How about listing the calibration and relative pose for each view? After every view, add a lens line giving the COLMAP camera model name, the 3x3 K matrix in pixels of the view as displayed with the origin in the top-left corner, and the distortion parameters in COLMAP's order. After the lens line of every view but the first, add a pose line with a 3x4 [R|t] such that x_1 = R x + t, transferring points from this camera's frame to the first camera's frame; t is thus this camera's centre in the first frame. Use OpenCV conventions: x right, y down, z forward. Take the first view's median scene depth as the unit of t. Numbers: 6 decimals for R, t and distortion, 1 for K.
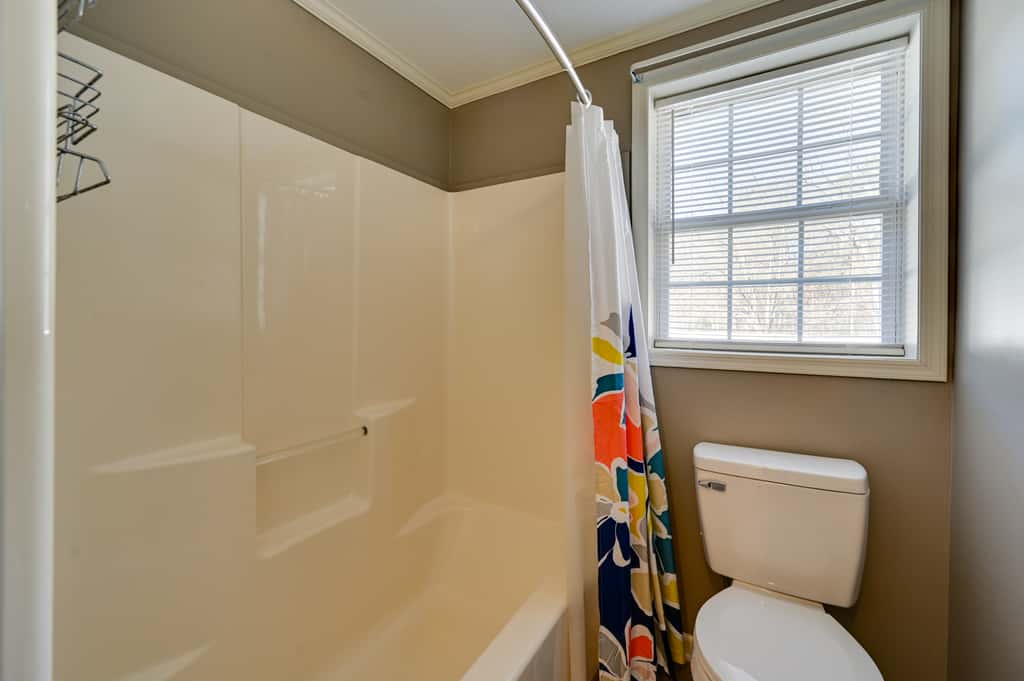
lens RADIAL K [[400.3, 0, 508.0], [0, 400.3, 324.9], [0, 0, 1]] dist [-0.000078, 0.000343]
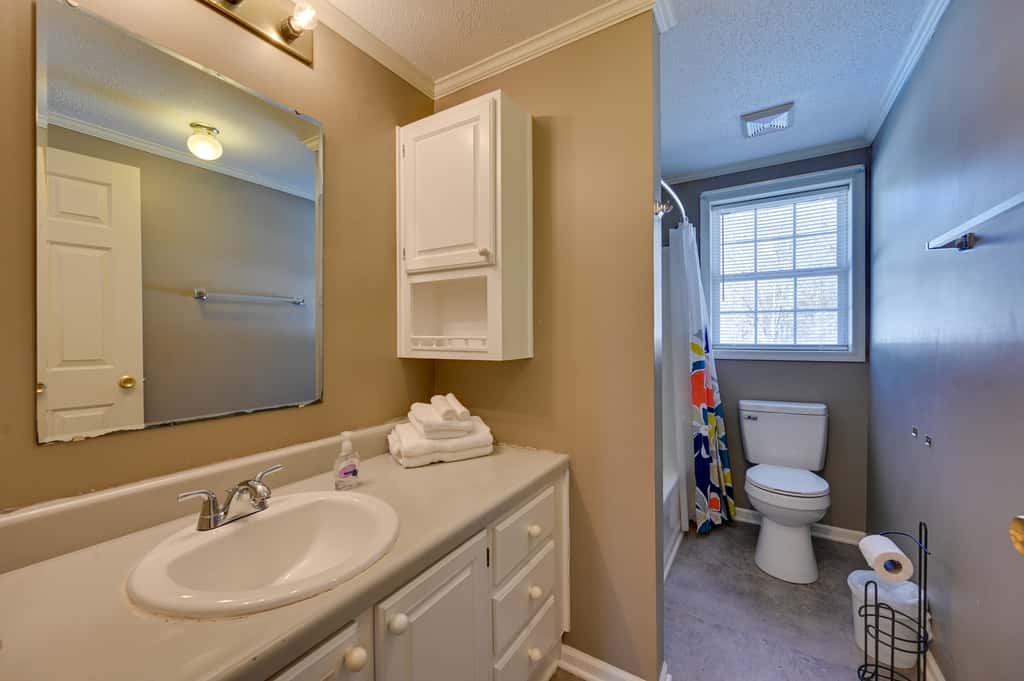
lens RADIAL K [[409.9, 0, 512.0], [0, 409.9, 340.5], [0, 0, 1]] dist [-0.000397, 0.000059]
pose [[0.999901, -0.010694, 0.009186, -0.636114], [0.010653, 0.999933, 0.004470, 0.003629], [-0.009234, -0.004372, 0.999948, -0.940974]]
